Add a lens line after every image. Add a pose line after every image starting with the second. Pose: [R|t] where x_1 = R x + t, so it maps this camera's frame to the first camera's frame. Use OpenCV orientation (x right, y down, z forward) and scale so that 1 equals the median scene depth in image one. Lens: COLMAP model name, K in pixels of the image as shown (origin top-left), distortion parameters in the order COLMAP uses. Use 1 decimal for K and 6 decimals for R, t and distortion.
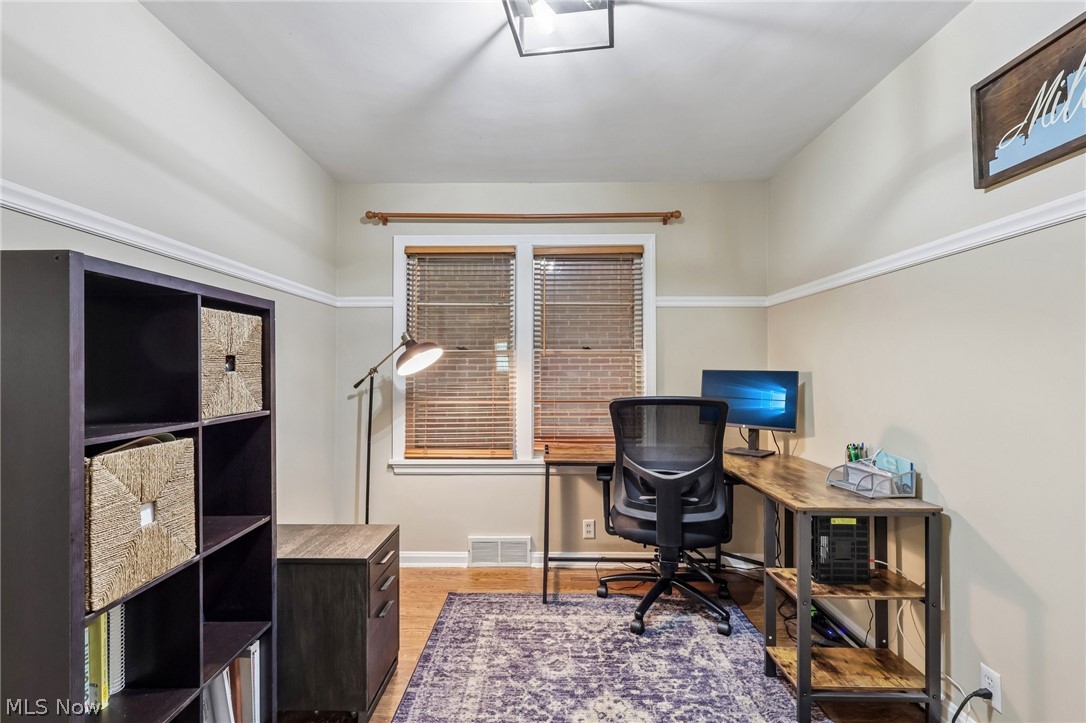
lens RADIAL K [[510.5, 0, 542.6], [0, 510.5, 366.8], [0, 0, 1]] dist [-0.001511, 0.000079]
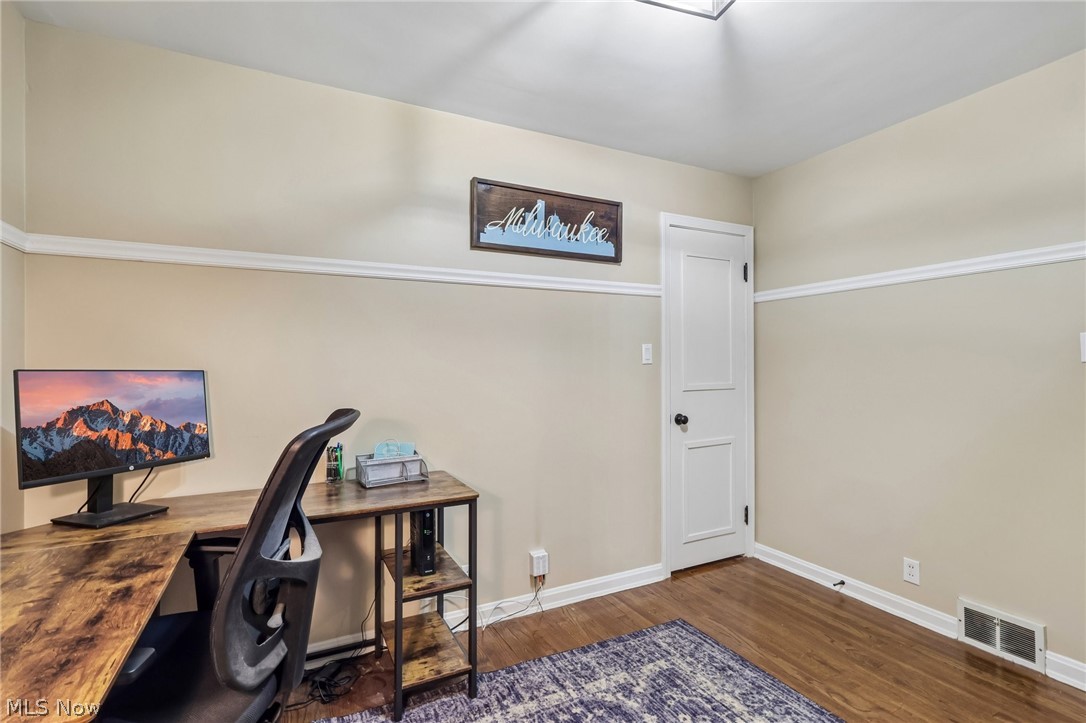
lens RADIAL K [[510.5, 0, 542.4], [0, 510.5, 363.1], [0, 0, 1]] dist [-0.001511, 0.000079]
pose [[-0.463440, 0.003867, 0.886120, -0.630163], [-0.001721, 0.999985, -0.005264, 0.002327], [-0.886127, -0.003964, -0.463426, 1.675238]]
